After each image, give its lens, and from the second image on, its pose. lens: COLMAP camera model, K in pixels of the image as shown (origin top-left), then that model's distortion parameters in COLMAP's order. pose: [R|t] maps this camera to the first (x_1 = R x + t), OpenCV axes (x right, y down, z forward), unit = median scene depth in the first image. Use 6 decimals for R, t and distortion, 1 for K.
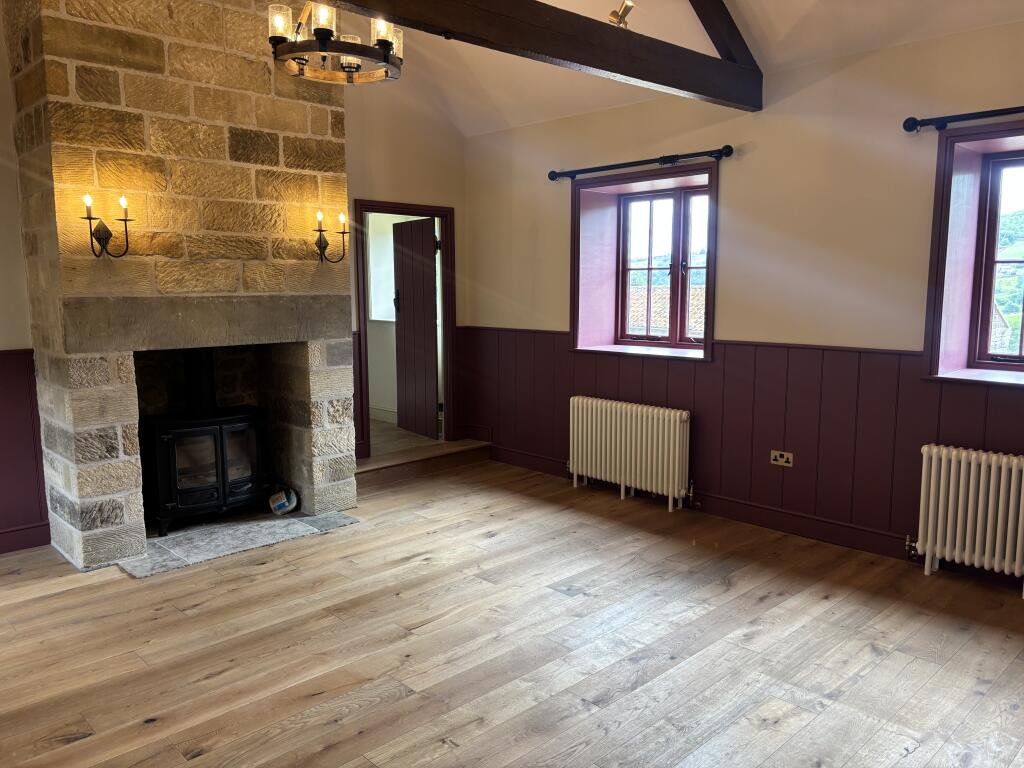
lens RADIAL K [[772.8, 0, 518.4], [0, 772.8, 381.4], [0, 0, 1]] dist [0.045297, -0.028409]
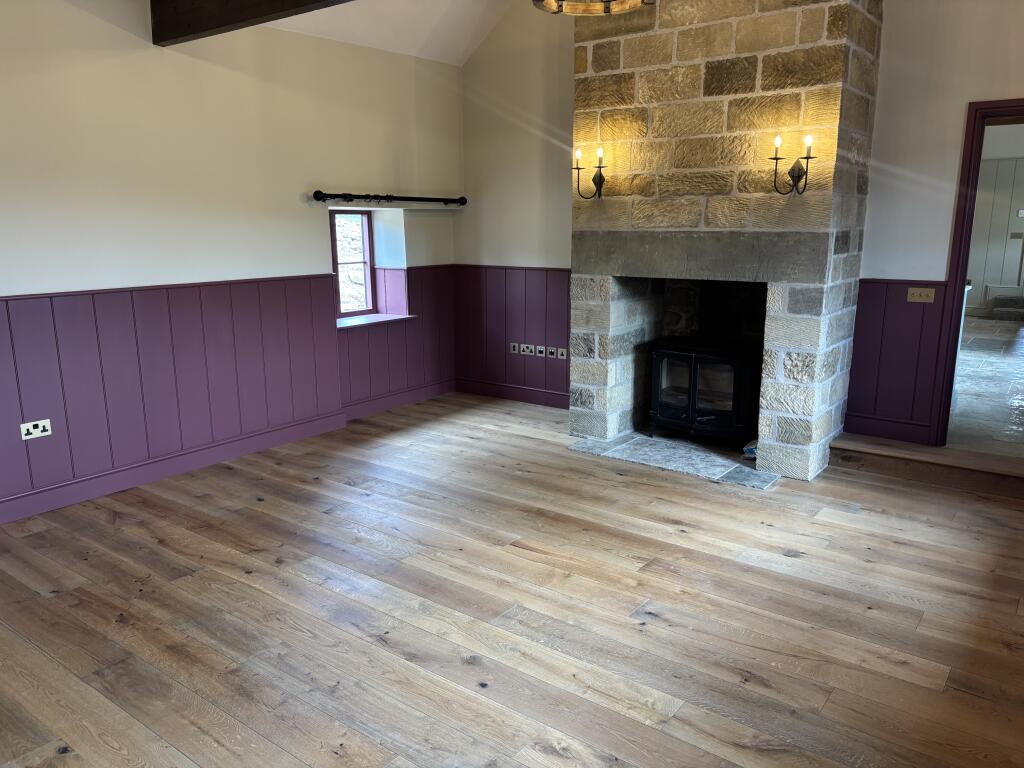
lens RADIAL K [[772.8, 0, 515.7], [0, 772.8, 388.2], [0, 0, 1]] dist [0.045297, -0.028409]
pose [[0.155205, 0.211123, -0.965059, 0.653909], [-0.125609, 0.973185, 0.192699, -0.076773], [0.979864, 0.091312, 0.177562, 0.608488]]
